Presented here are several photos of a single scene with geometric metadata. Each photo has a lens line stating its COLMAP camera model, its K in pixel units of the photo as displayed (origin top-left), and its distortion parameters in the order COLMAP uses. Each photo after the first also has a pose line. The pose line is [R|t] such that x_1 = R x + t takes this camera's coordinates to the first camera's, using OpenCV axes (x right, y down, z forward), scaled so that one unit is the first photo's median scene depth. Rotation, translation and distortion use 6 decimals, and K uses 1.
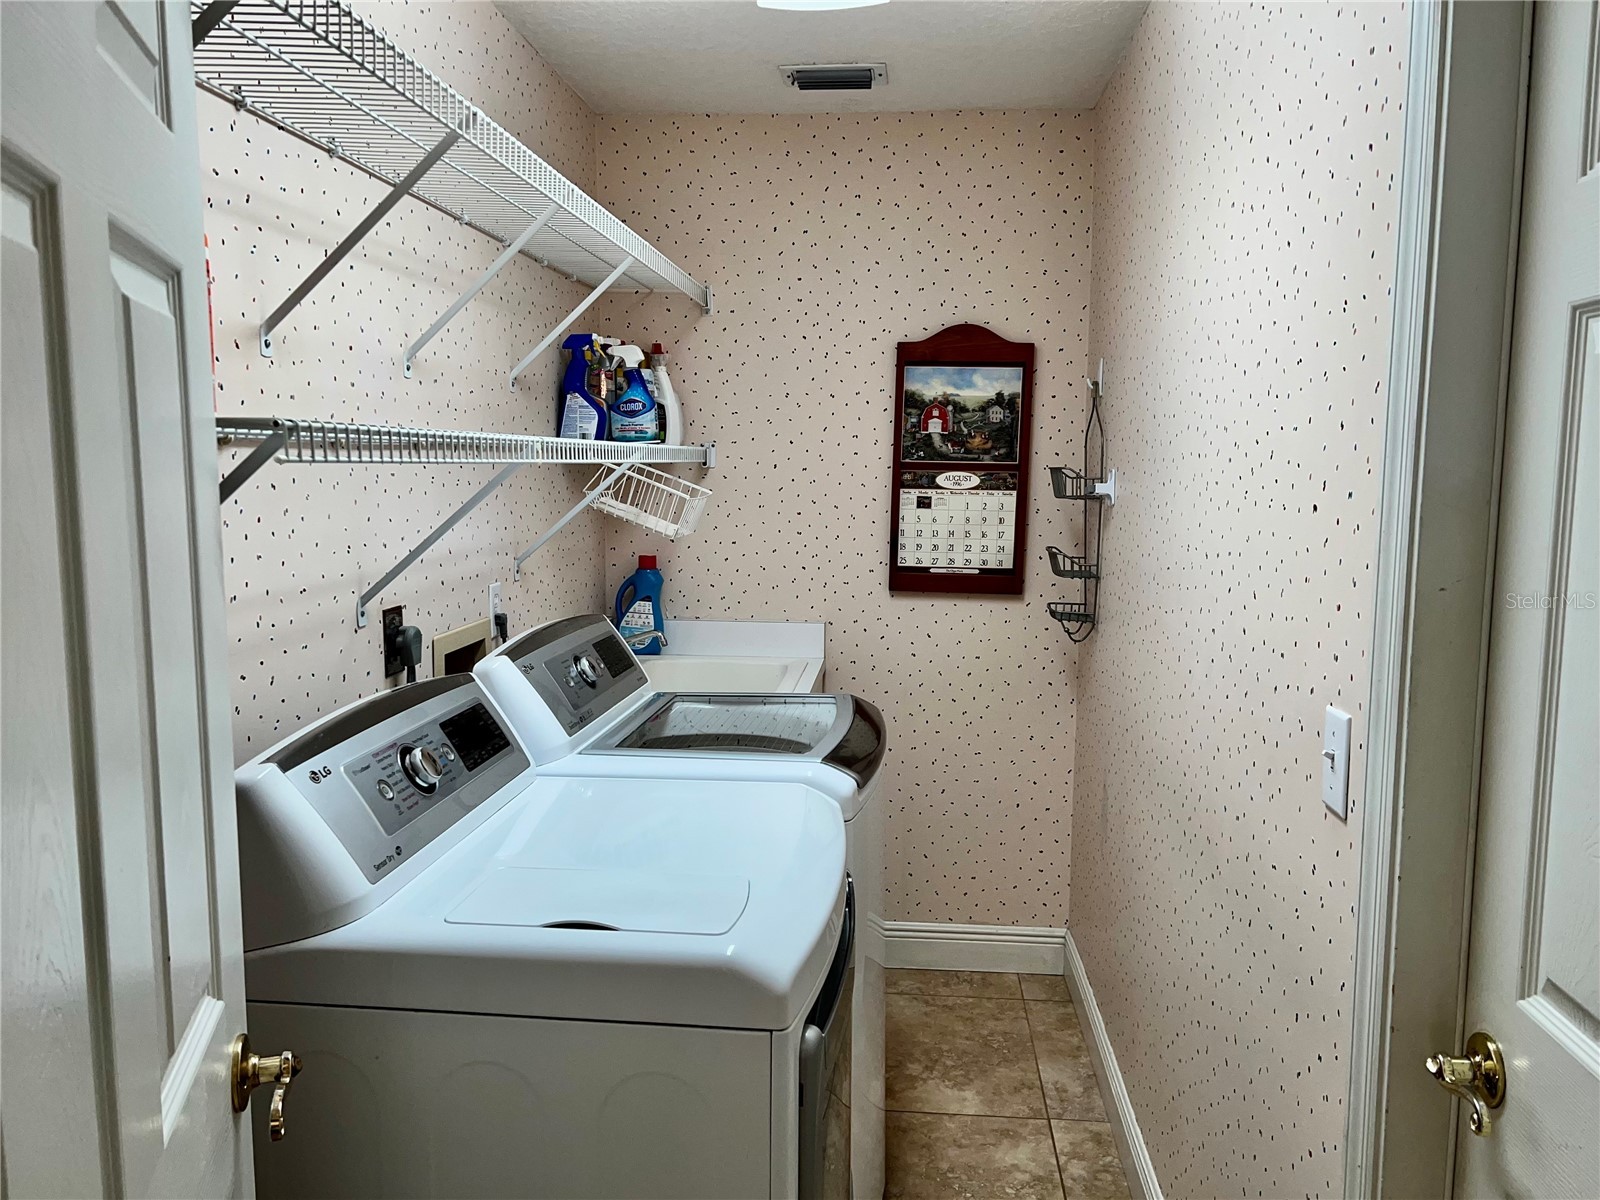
lens RADIAL K [[1196.2, 0, 797.4], [0, 1196.2, 598.2], [0, 0, 1]] dist [0.061241, -0.077017]
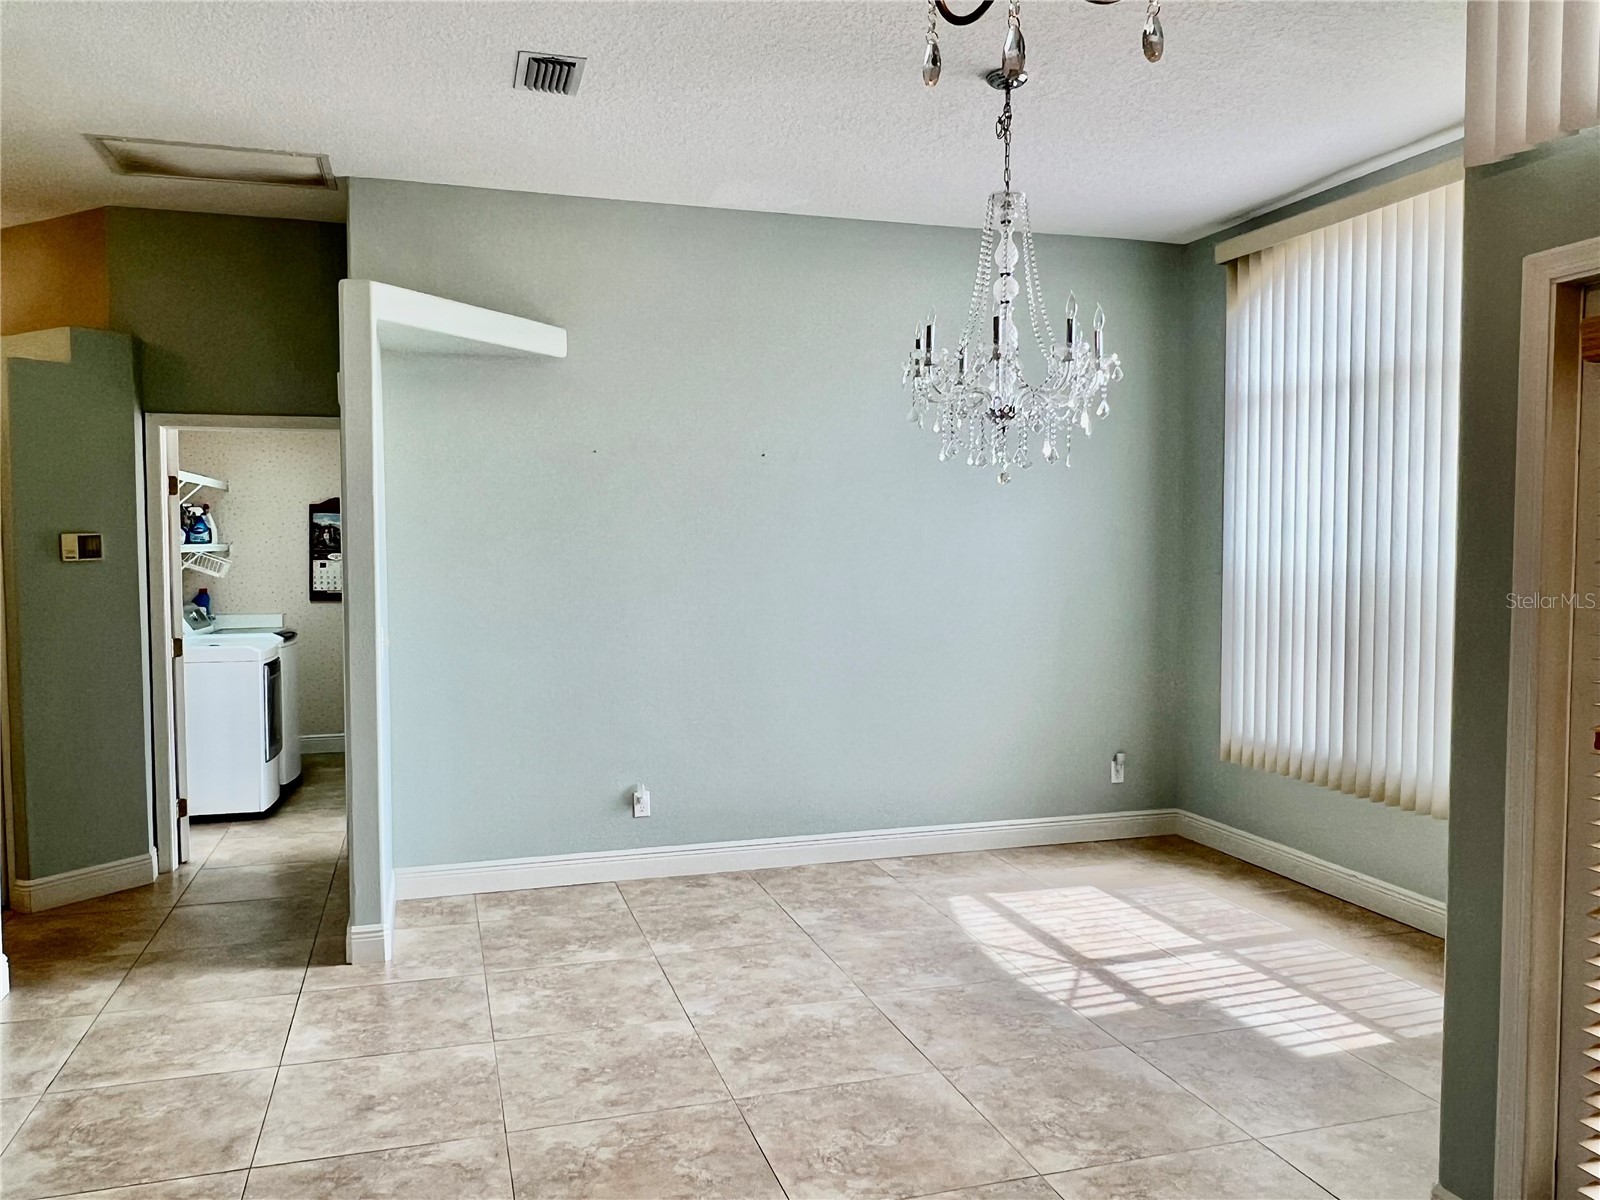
lens RADIAL K [[1216.0, 0, 800.0], [0, 1216.0, 600.0], [0, 0, 1]] dist [-0.005254, -0.004285]
pose [[0.936654, -0.020193, 0.349674, 0.154261], [0.040398, 0.997902, -0.050587, 0.170040], [-0.347919, 0.061509, 0.935505, -1.814728]]
